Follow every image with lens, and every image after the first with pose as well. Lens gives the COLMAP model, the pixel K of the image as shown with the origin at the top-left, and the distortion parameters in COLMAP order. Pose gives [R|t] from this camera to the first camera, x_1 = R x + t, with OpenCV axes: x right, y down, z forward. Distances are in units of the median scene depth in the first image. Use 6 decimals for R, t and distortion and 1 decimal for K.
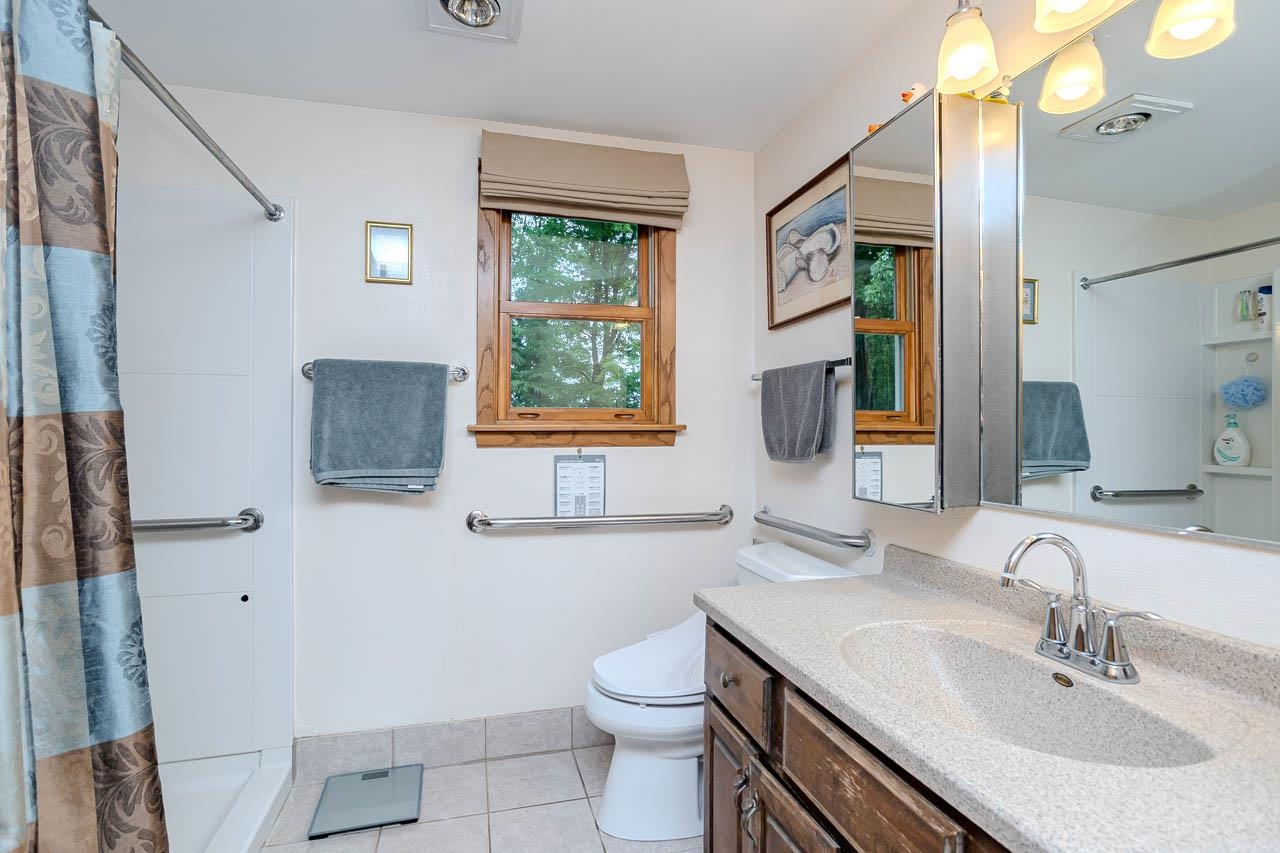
lens RADIAL K [[613.6, 0, 637.5], [0, 613.6, 428.5], [0, 0, 1]] dist [-0.043975, 0.024521]
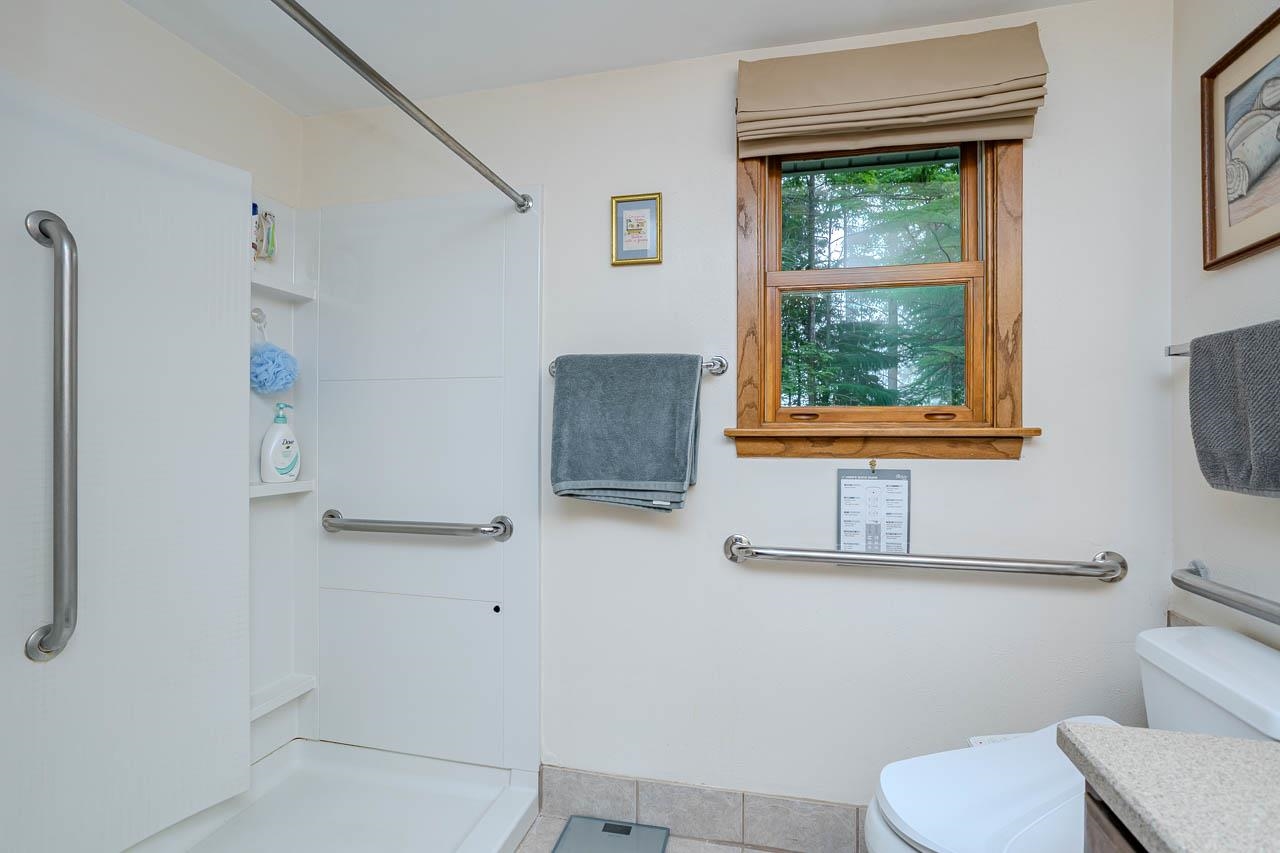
lens RADIAL K [[613.6, 0, 639.4], [0, 613.6, 432.4], [0, 0, 1]] dist [-0.043975, 0.024521]
pose [[0.875092, 0.002091, -0.483953, 0.016231], [-0.001760, 0.999998, 0.001137, -0.001709], [0.483954, -0.000143, 0.875093, 0.229424]]
